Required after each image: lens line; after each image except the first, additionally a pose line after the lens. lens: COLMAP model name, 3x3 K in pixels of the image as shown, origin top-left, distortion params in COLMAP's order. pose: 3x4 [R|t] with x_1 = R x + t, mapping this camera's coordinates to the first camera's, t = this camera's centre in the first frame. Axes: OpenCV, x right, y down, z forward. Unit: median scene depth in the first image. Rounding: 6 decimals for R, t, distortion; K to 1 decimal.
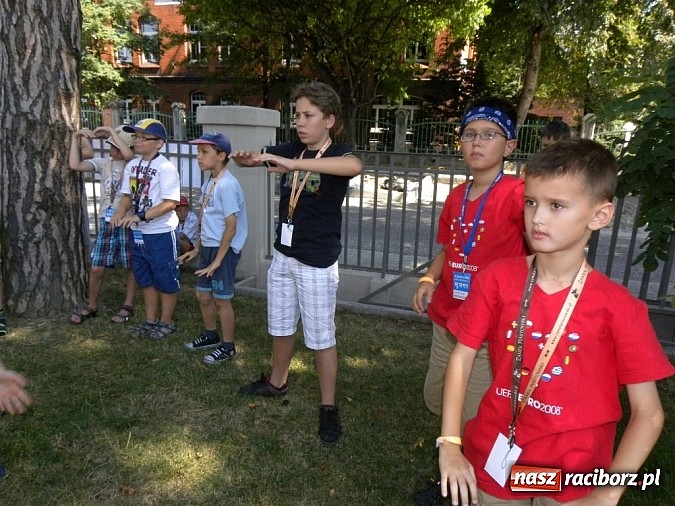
lens RADIAL K [[502.0, 0, 337.5], [0, 502.0, 253.0], [0, 0, 1]] dist [0.021870, -0.003093]
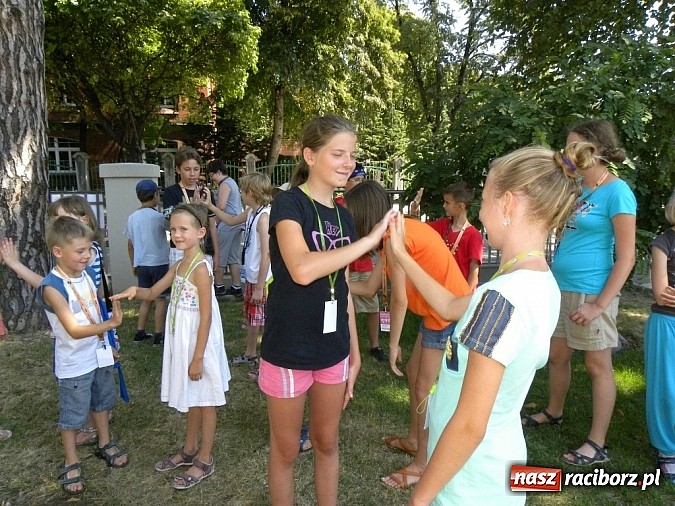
lens RADIAL K [[541.5, 0, 326.4], [0, 541.5, 252.0], [0, 0, 1]] dist [0.007177, 0.003980]
pose [[0.879393, -0.108563, 0.463554, -0.429236], [0.147987, 0.987754, -0.049413, 0.081033], [-0.452513, 0.112053, 0.884690, -0.444540]]
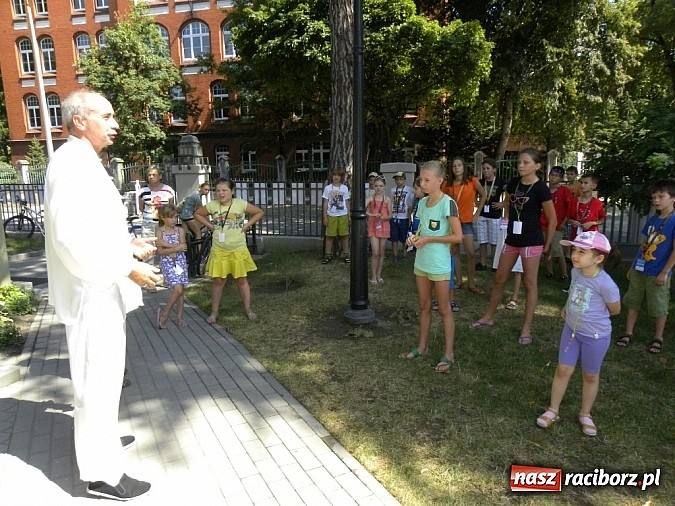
lens RADIAL K [[541.5, 0, 326.4], [0, 541.5, 252.0], [0, 0, 1]] dist [0.007177, 0.003980]
pose [[0.994810, -0.062545, 0.080257, -0.685650], [0.069270, 0.994061, -0.083936, 0.224818], [-0.074530, 0.089060, 0.993234, -1.091795]]
